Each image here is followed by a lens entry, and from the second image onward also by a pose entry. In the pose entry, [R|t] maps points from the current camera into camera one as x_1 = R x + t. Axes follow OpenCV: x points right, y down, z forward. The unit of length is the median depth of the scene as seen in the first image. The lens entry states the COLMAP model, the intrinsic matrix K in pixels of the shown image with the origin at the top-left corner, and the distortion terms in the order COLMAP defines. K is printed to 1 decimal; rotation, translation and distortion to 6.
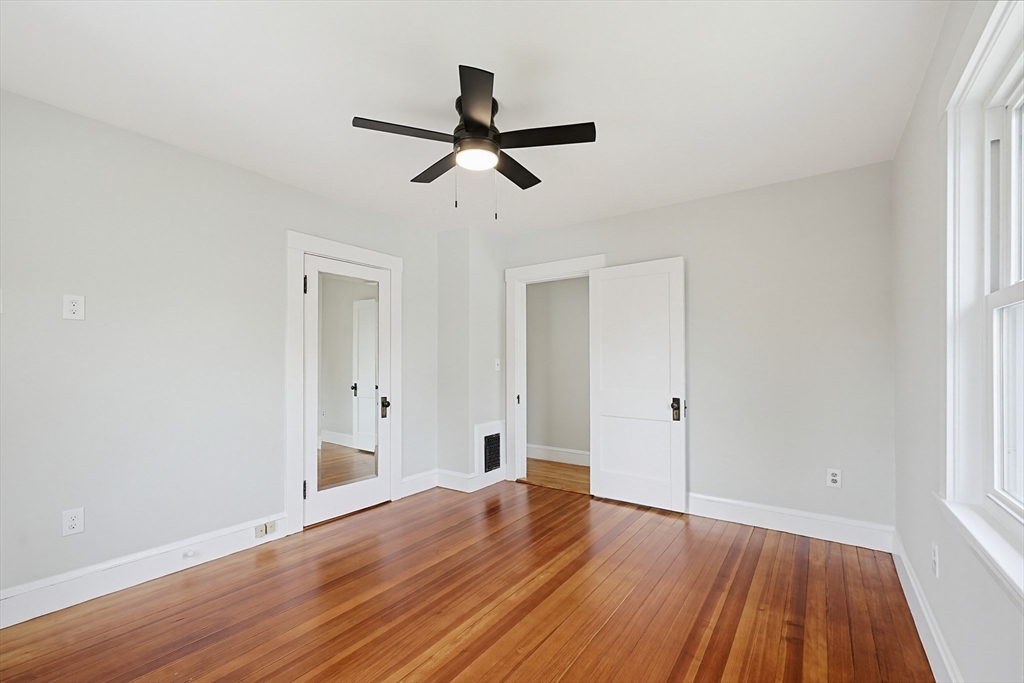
lens RADIAL K [[441.5, 0, 519.6], [0, 441.5, 367.0], [0, 0, 1]] dist [0.004289, -0.000033]
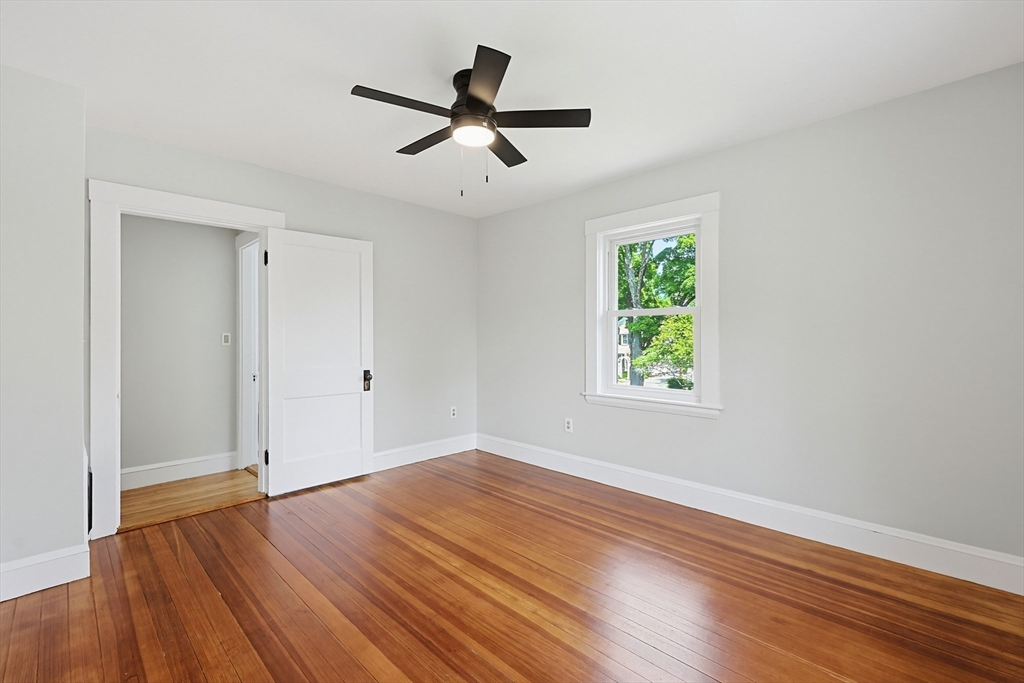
lens RADIAL K [[441.5, 0, 514.4], [0, 441.5, 342.7], [0, 0, 1]] dist [0.004289, -0.000033]
pose [[0.175277, -0.009464, 0.984474, -0.764986], [0.015587, 0.999855, 0.006837, 0.000654], [-0.984396, 0.014147, 0.175399, 0.521345]]
